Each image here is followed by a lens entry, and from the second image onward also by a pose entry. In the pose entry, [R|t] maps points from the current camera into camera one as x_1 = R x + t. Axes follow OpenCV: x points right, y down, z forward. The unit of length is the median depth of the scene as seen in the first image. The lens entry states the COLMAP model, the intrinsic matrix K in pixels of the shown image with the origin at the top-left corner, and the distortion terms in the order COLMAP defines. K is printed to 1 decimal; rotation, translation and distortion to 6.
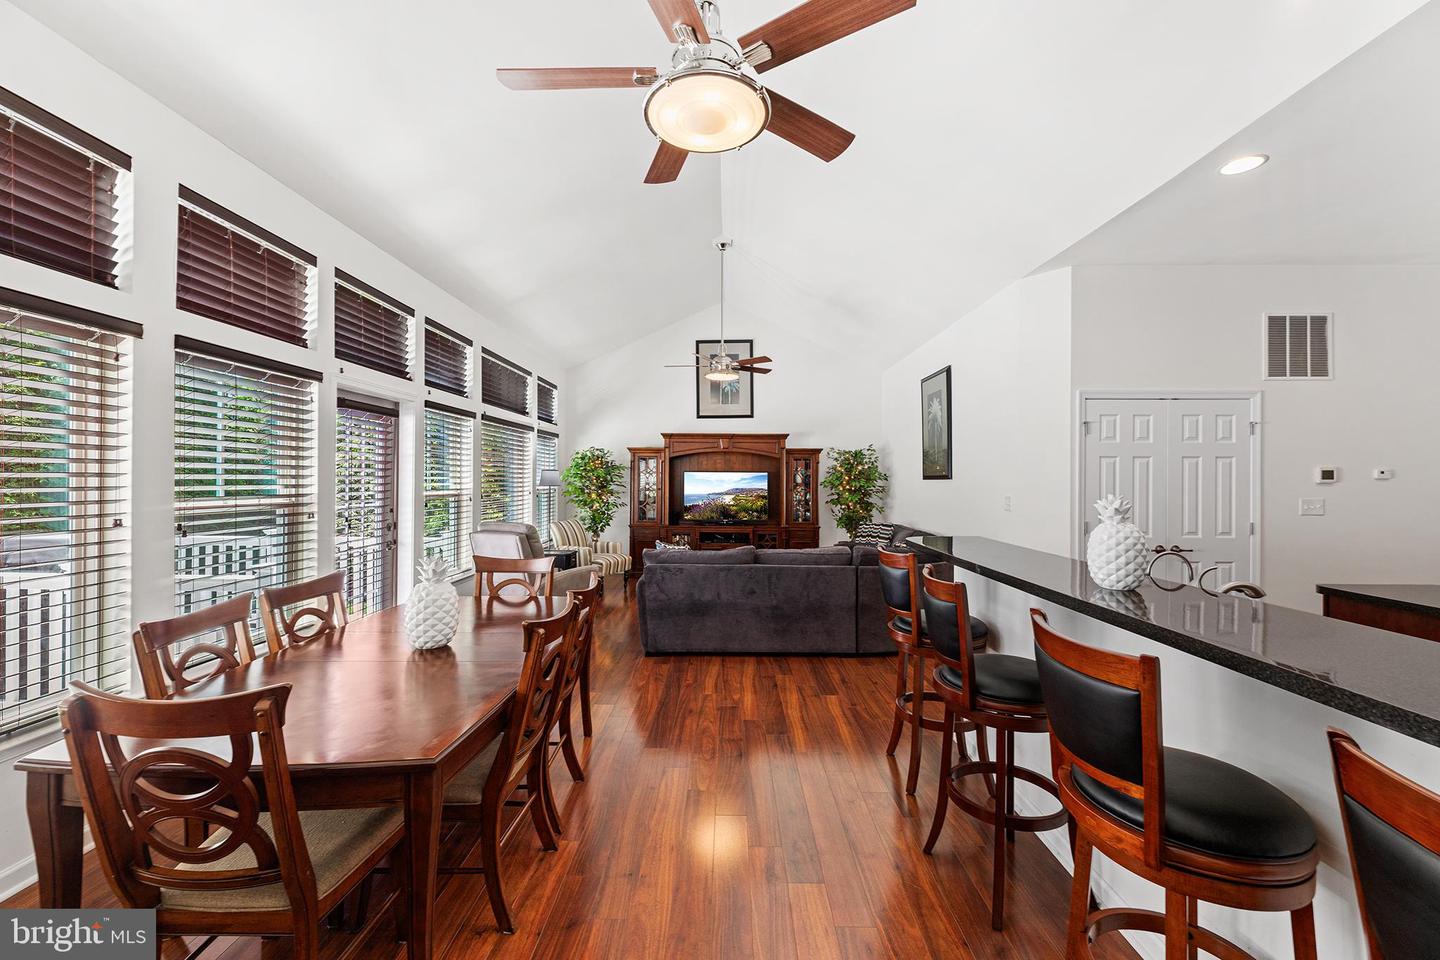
lens RADIAL K [[585.2, 0, 723.5], [0, 585.2, 477.5], [0, 0, 1]] dist [-0.002332, 0.000219]
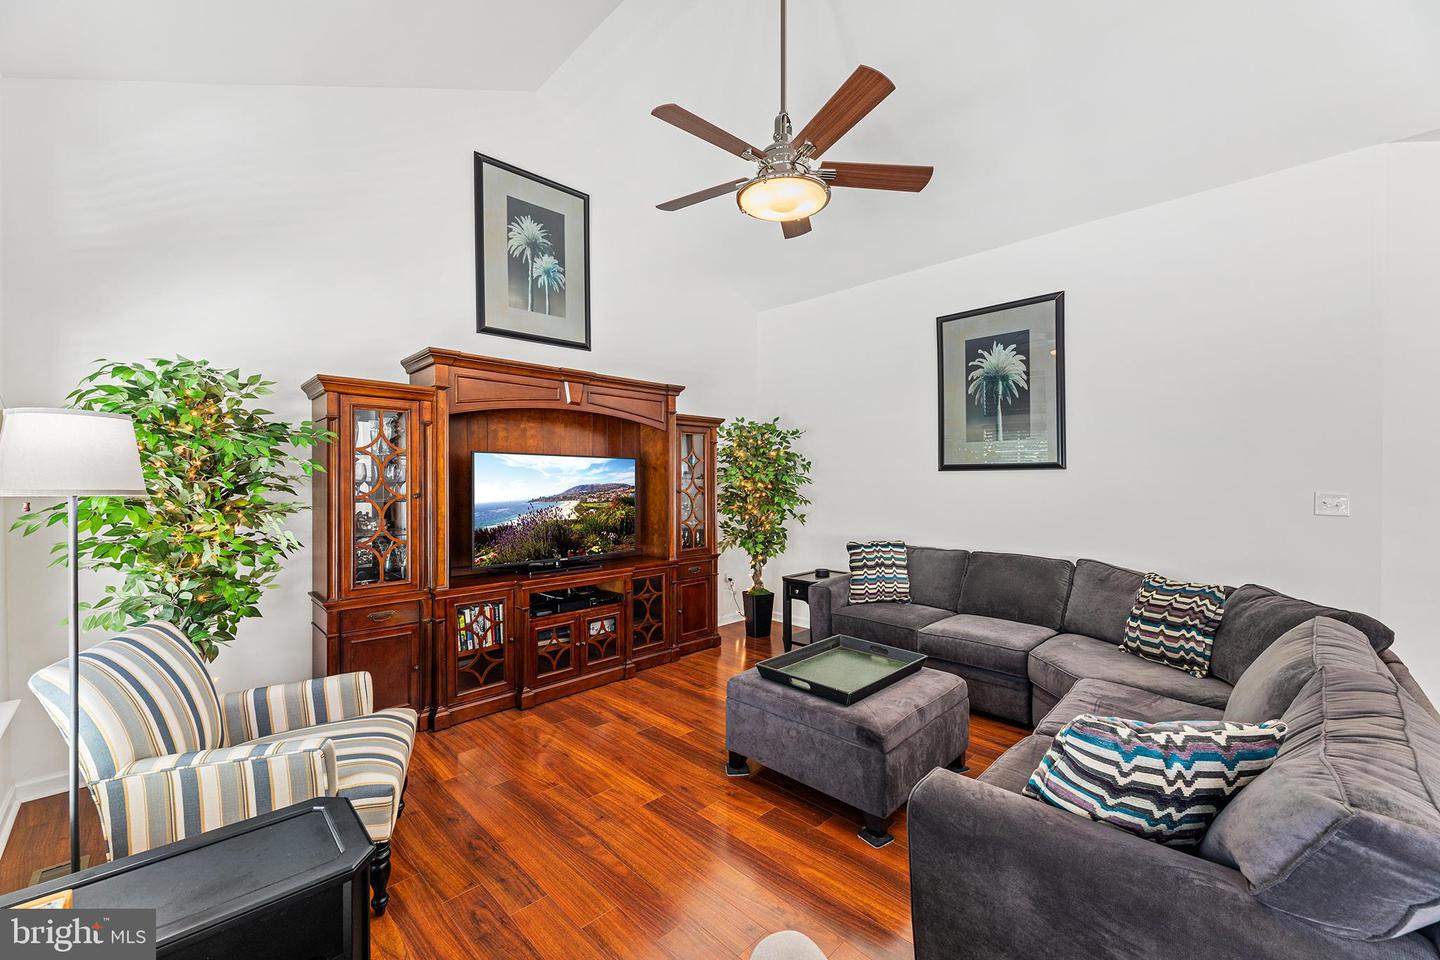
lens RADIAL K [[585.2, 0, 718.0], [0, 585.2, 473.2], [0, 0, 1]] dist [-0.002332, 0.000219]
pose [[0.710489, 0.000228, 0.703708, -0.238455], [0.001943, 0.999996, -0.002286, 0.006459], [-0.703705, 0.002991, 0.710486, 0.590457]]
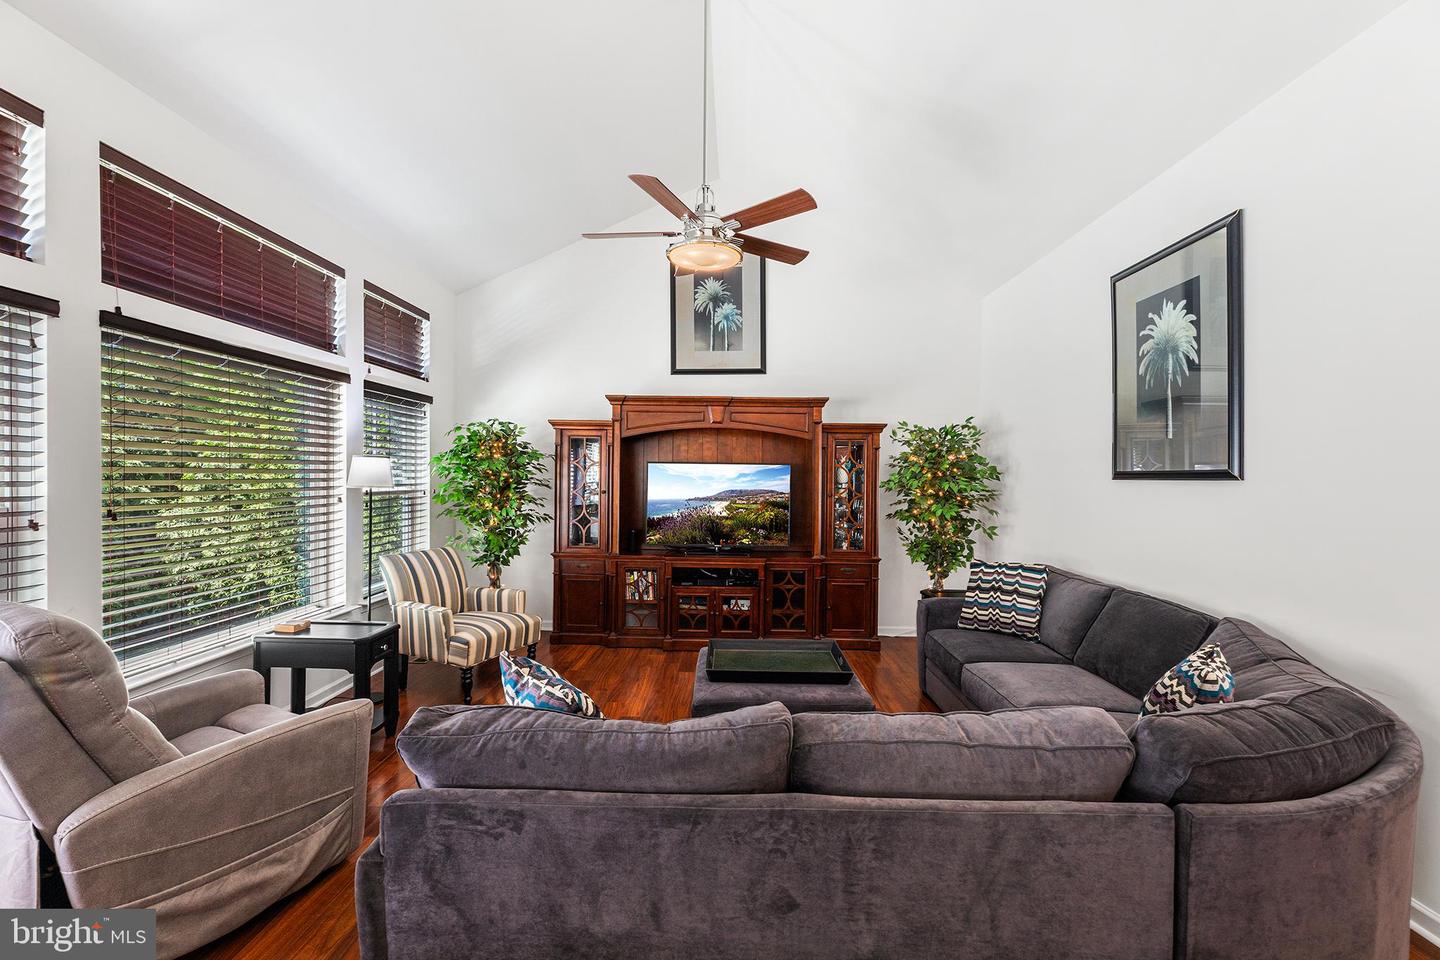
lens RADIAL K [[585.2, 0, 711.0], [0, 585.2, 479.2], [0, 0, 1]] dist [-0.002332, 0.000219]
pose [[0.999622, 0.006140, -0.026816, 0.012563], [-0.005909, 0.999945, 0.008686, 0.001187], [0.026867, -0.008524, 0.999603, 0.418693]]
